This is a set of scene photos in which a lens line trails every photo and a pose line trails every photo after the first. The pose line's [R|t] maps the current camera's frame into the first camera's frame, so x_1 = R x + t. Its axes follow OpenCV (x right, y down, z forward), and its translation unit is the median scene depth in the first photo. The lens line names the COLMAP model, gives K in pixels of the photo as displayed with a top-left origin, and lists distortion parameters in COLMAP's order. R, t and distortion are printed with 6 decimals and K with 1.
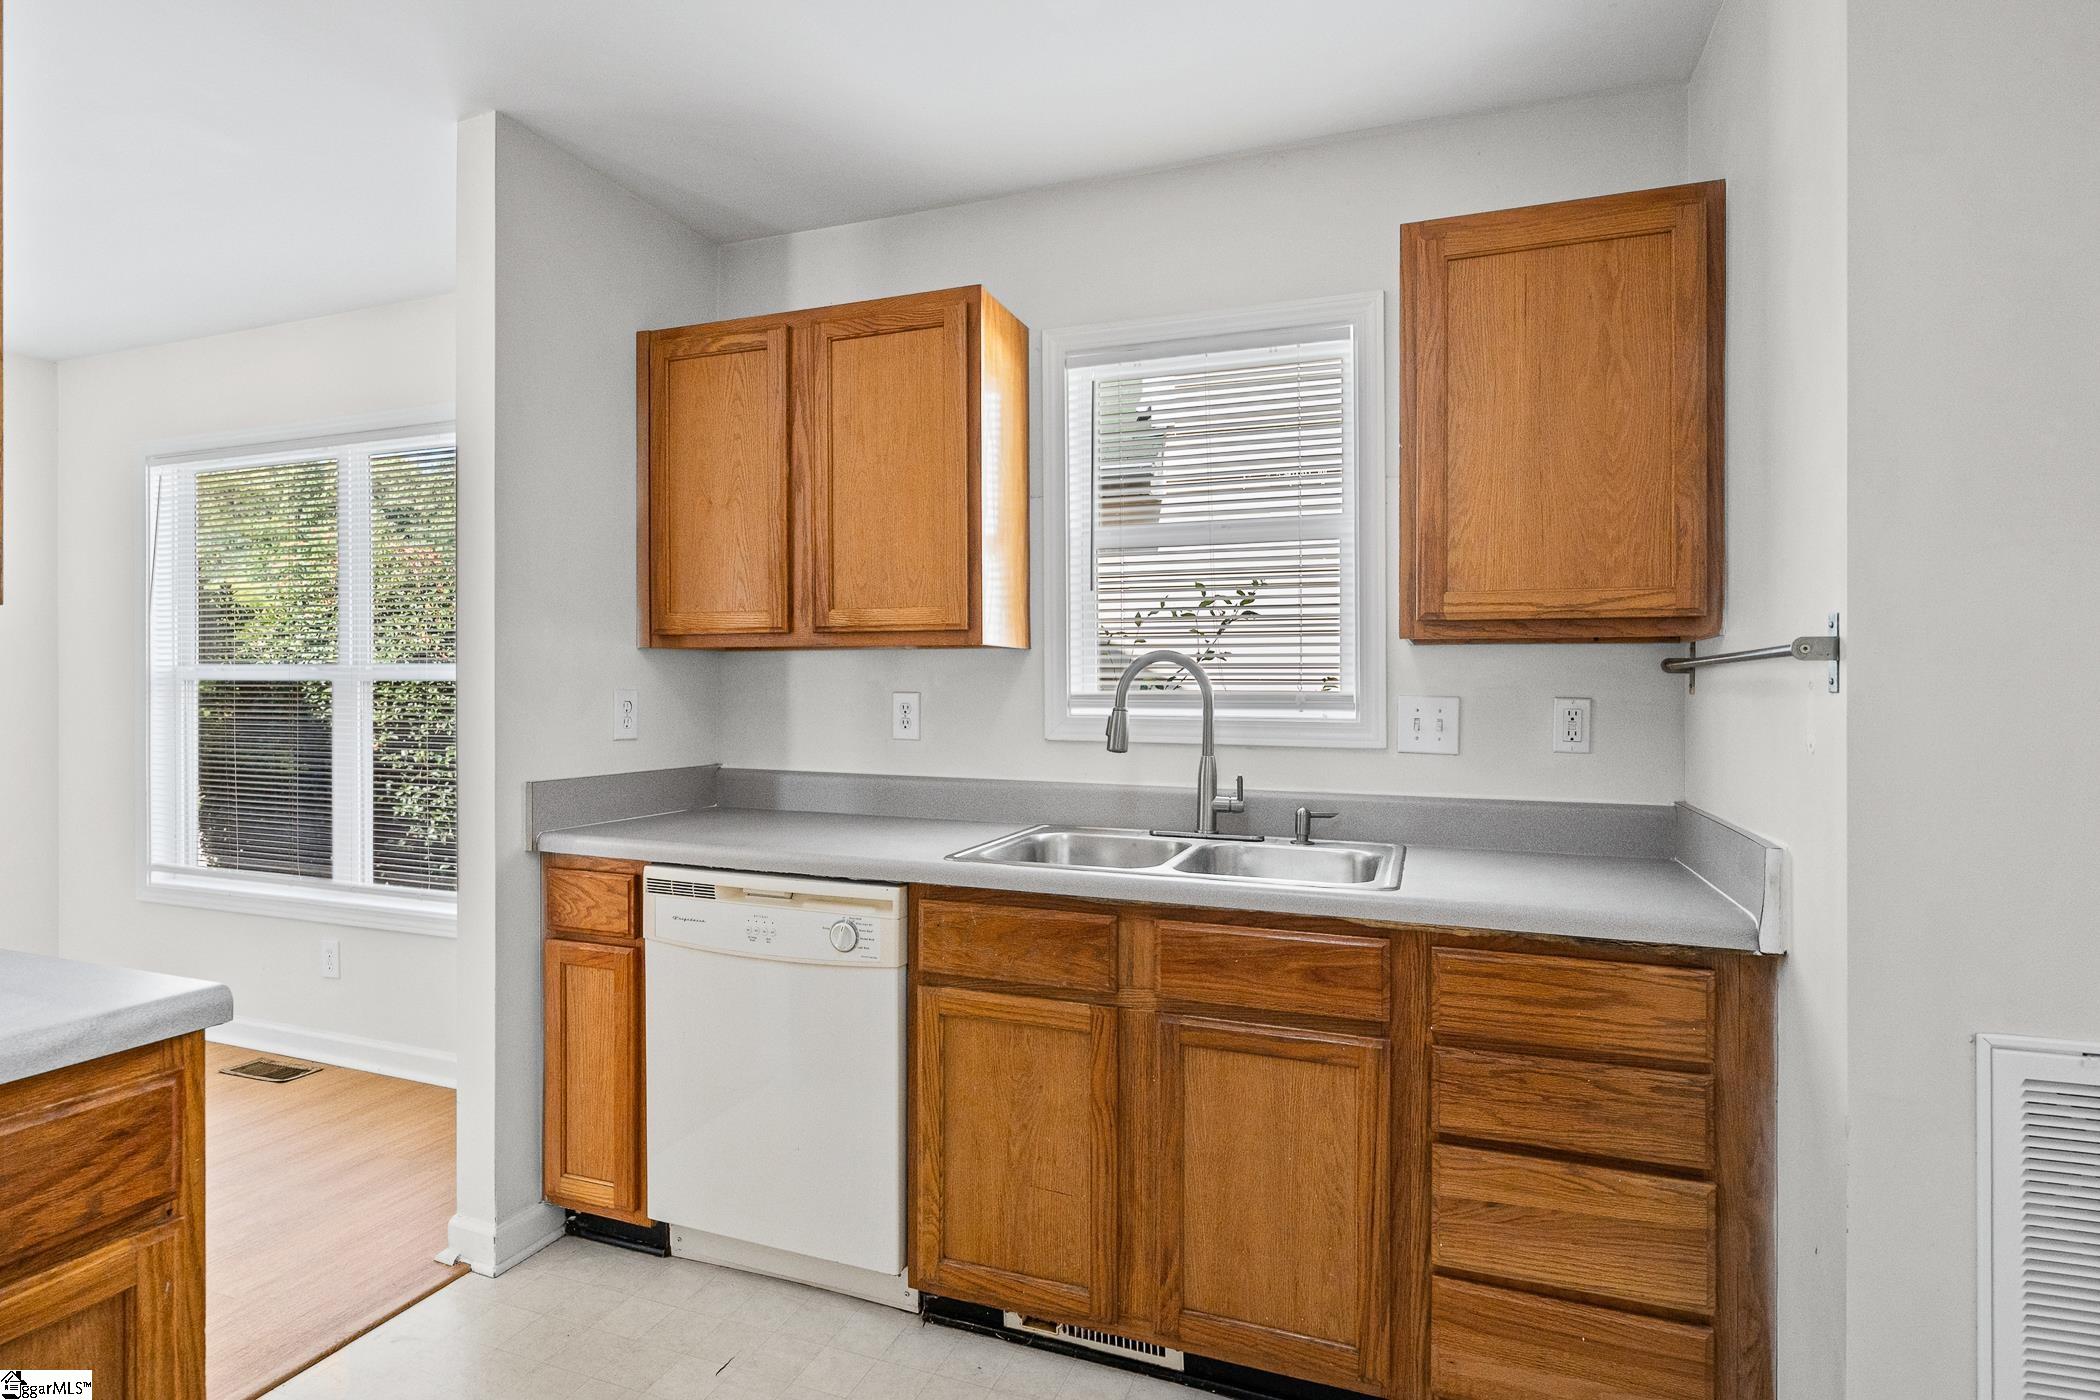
lens RADIAL K [[1049.3, 0, 1056.6], [0, 1049.3, 687.2], [0, 0, 1]] dist [-0.006098, -0.000224]
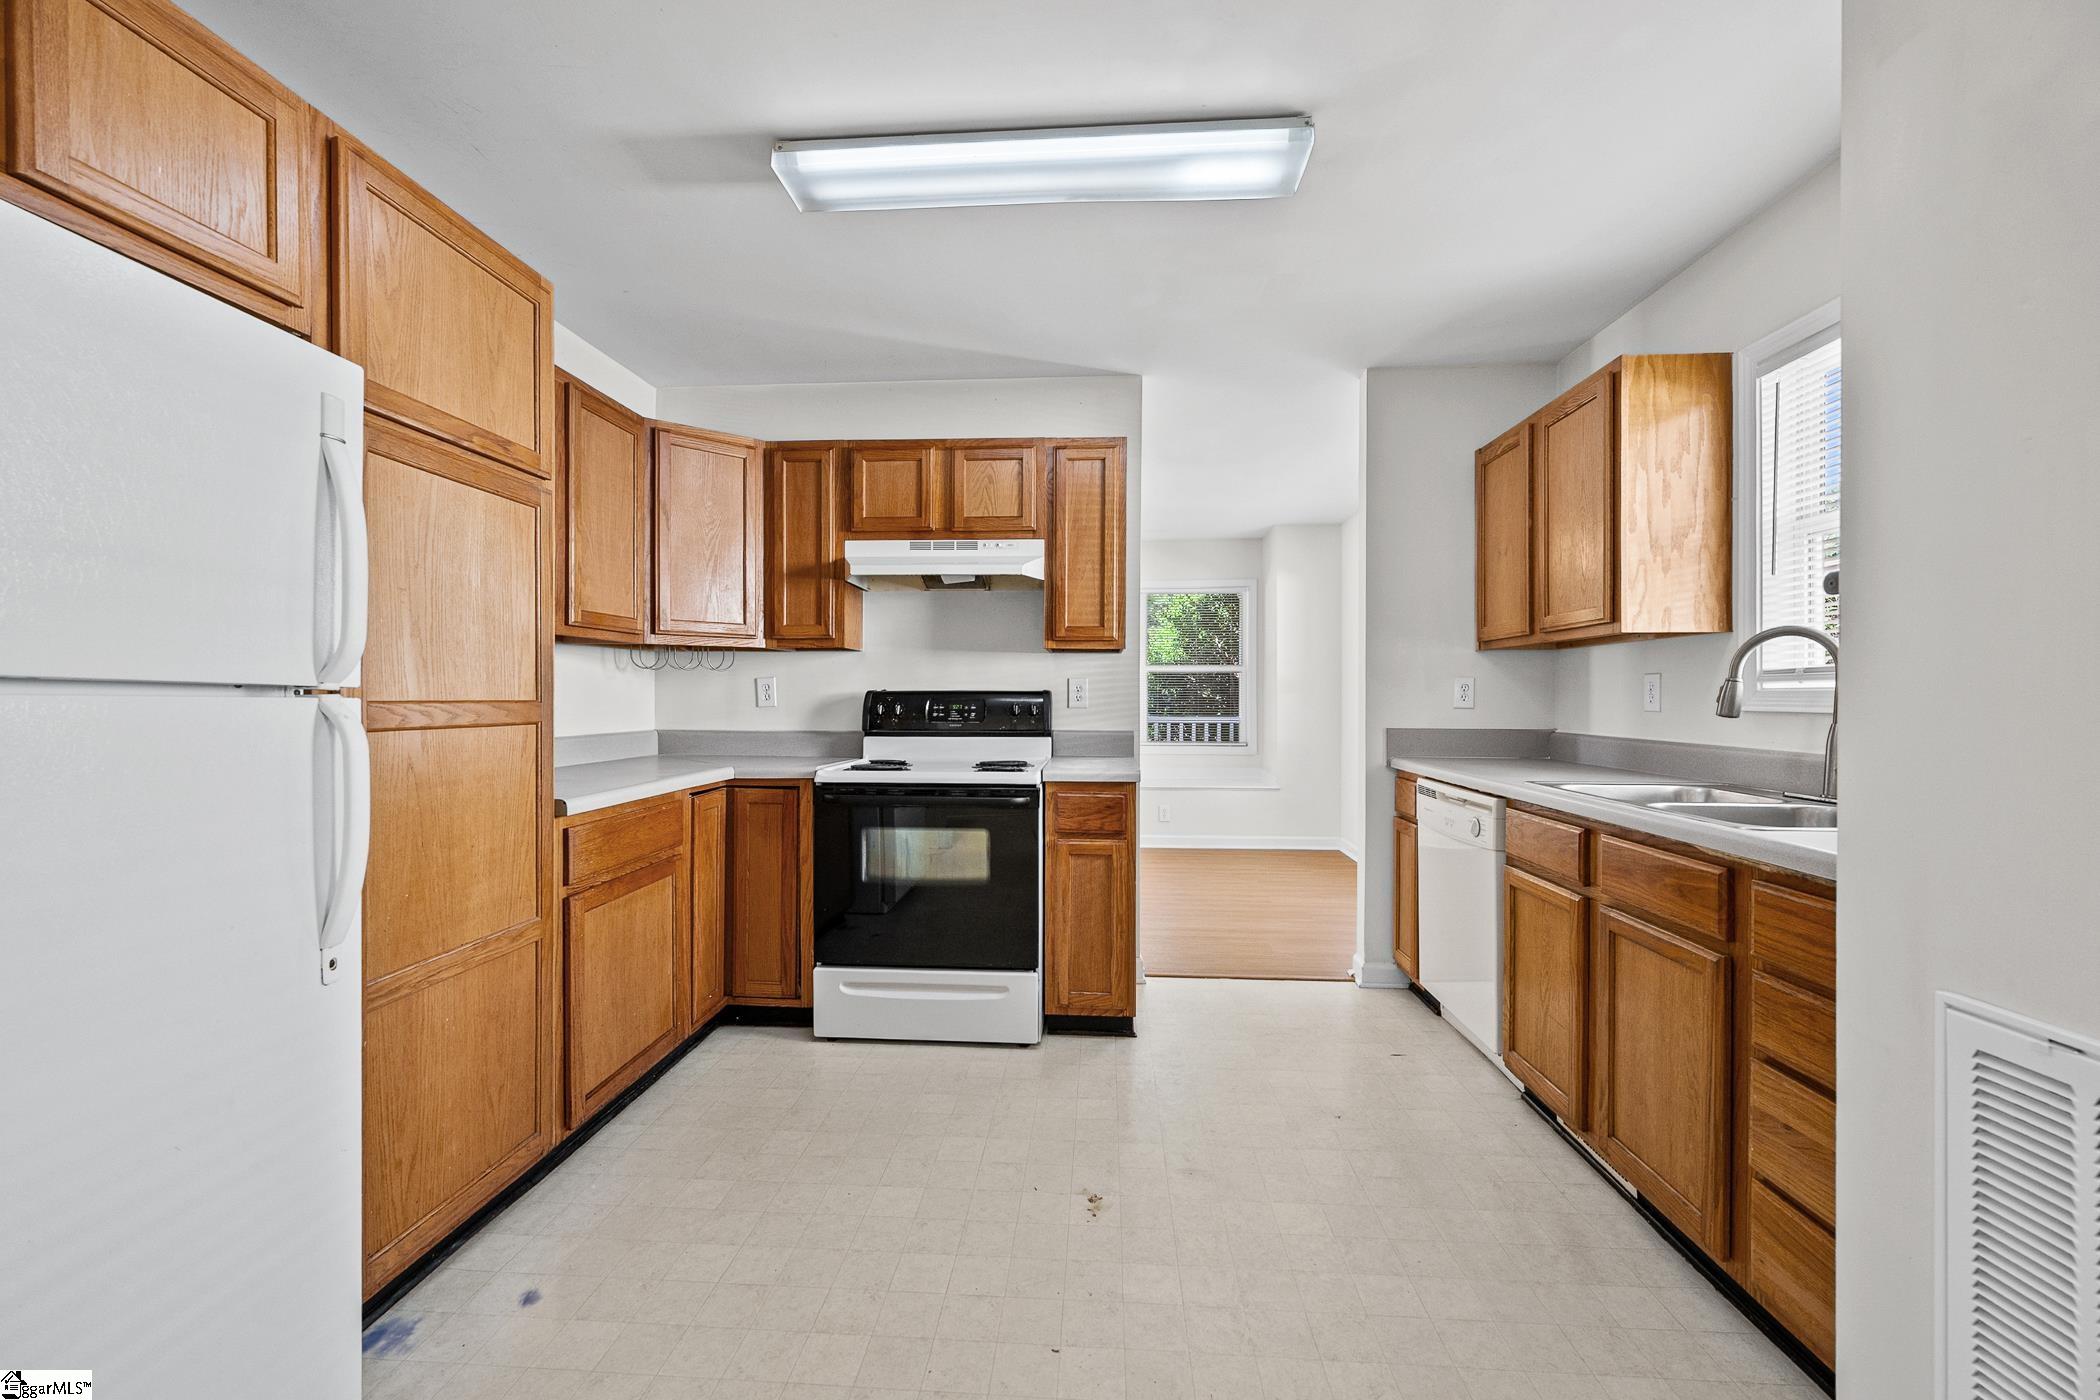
lens RADIAL K [[837.7, 0, 1045.2], [0, 837.7, 703.8], [0, 0, 1]] dist [-0.008628, -0.000022]
pose [[0.281571, 0.002524, -0.959537, 0.924836], [0.002098, 0.999993, 0.003246, 0.053990], [0.959538, -0.002927, 0.281564, 0.034738]]
